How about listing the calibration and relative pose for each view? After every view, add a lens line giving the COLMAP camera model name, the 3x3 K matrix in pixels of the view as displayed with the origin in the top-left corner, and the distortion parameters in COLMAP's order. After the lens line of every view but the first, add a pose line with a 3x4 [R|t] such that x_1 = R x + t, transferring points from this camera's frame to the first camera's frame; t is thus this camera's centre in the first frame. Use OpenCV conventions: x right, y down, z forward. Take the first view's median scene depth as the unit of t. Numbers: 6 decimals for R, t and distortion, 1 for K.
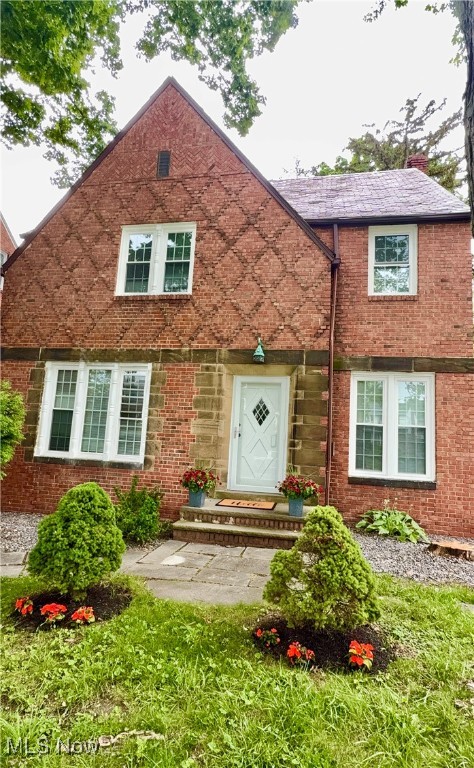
lens RADIAL K [[426.1, 0, 237.0], [0, 426.1, 384.6], [0, 0, 1]] dist [-0.026305, -0.000133]
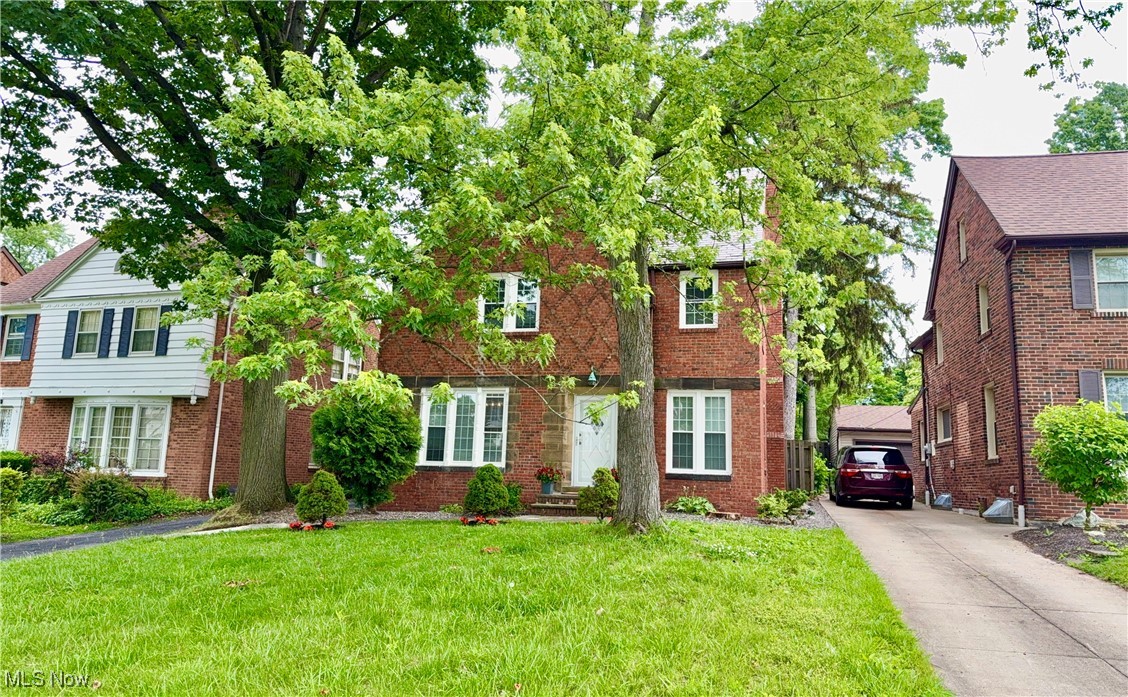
lens RADIAL K [[778.9, 0, 566.1], [0, 778.9, 344.3], [0, 0, 1]] dist [0.069350, 0.000226]
pose [[0.996636, -0.035732, -0.073751, 0.147074], [0.032839, 0.998657, -0.040079, -0.083129], [0.075084, 0.037522, 0.996471, -1.329300]]
